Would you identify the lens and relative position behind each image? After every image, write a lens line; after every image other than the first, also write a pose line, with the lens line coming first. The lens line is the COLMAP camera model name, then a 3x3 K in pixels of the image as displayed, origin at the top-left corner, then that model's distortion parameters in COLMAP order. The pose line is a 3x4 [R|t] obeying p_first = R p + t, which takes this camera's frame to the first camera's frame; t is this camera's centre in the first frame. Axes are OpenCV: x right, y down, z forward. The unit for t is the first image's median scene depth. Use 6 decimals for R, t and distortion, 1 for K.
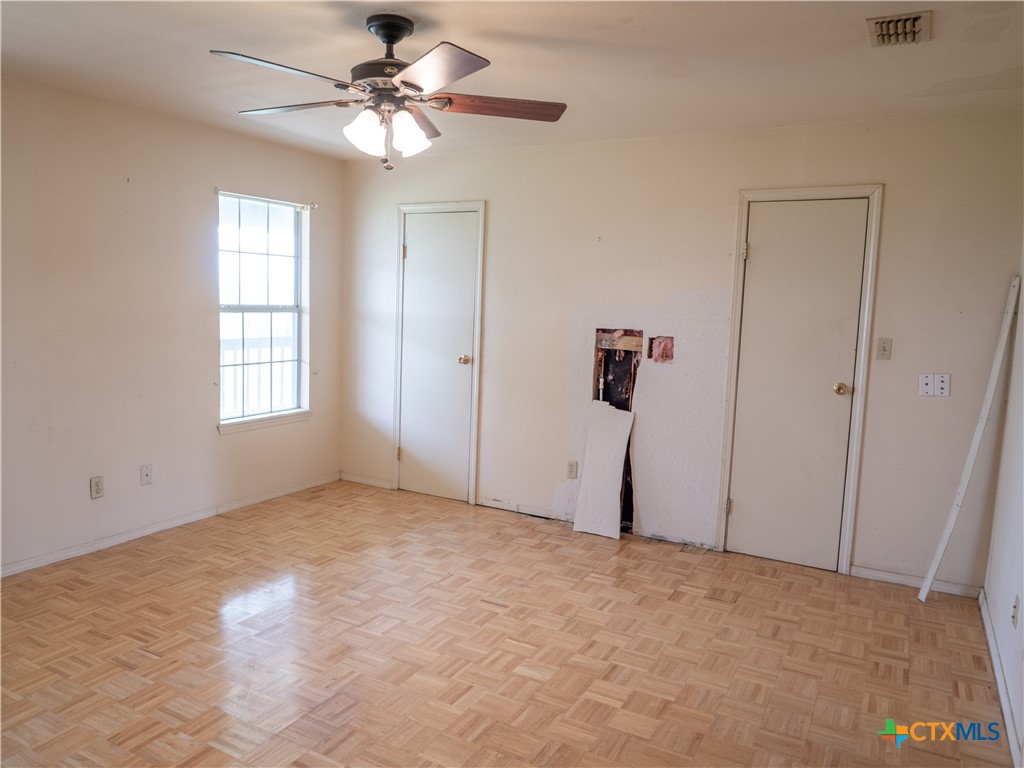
lens RADIAL K [[735.4, 0, 512.0], [0, 735.4, 384.0], [0, 0, 1]] dist [-0.001267, -0.000151]
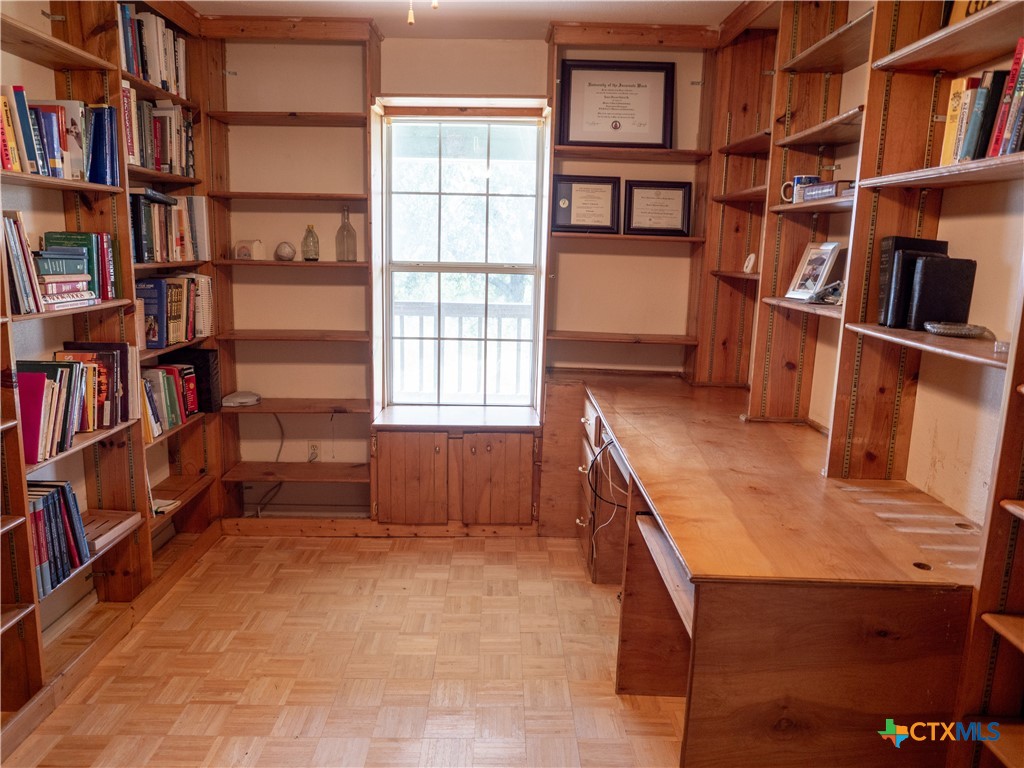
lens RADIAL K [[735.4, 0, 512.0], [0, 735.4, 384.0], [0, 0, 1]] dist [-0.001267, -0.000151]
pose [[0.484160, 0.147498, -0.862458, 0.341043], [-0.107111, 0.988267, 0.108885, -0.068514], [0.868399, 0.039661, 0.494278, 0.642059]]
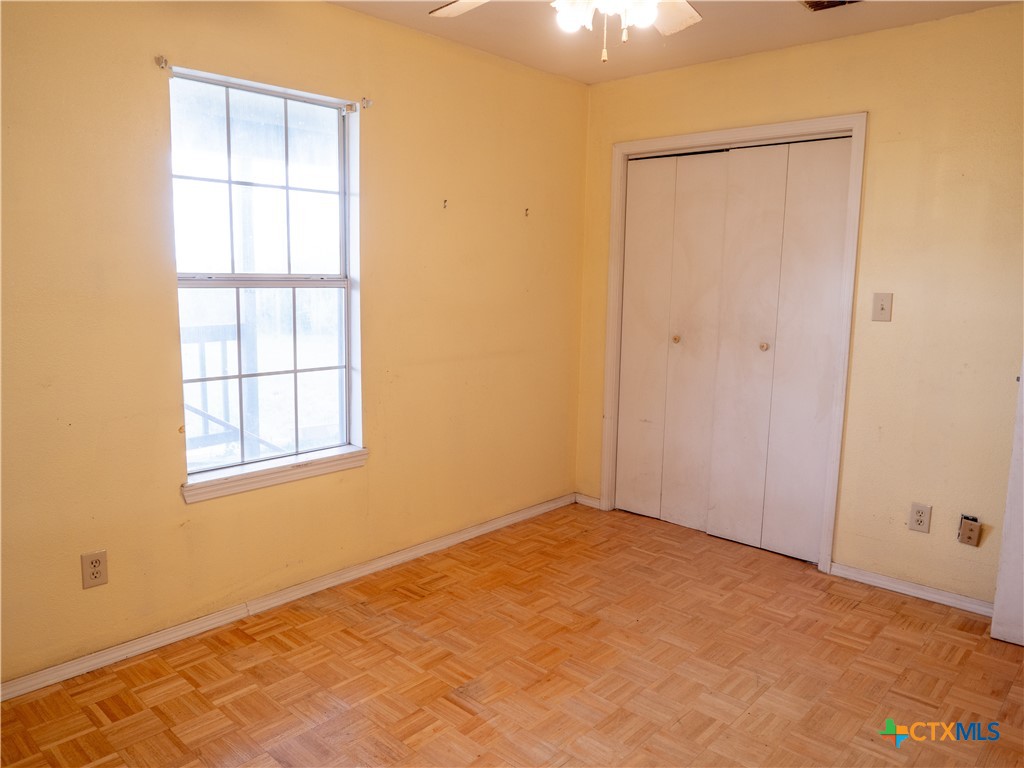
lens RADIAL K [[735.4, 0, 512.0], [0, 735.4, 384.0], [0, 0, 1]] dist [-0.001267, -0.000151]
pose [[0.966671, 0.028125, -0.254473, -0.005369], [-0.018905, 0.999076, 0.038605, -0.045147], [0.255324, -0.032507, 0.966309, 0.460609]]
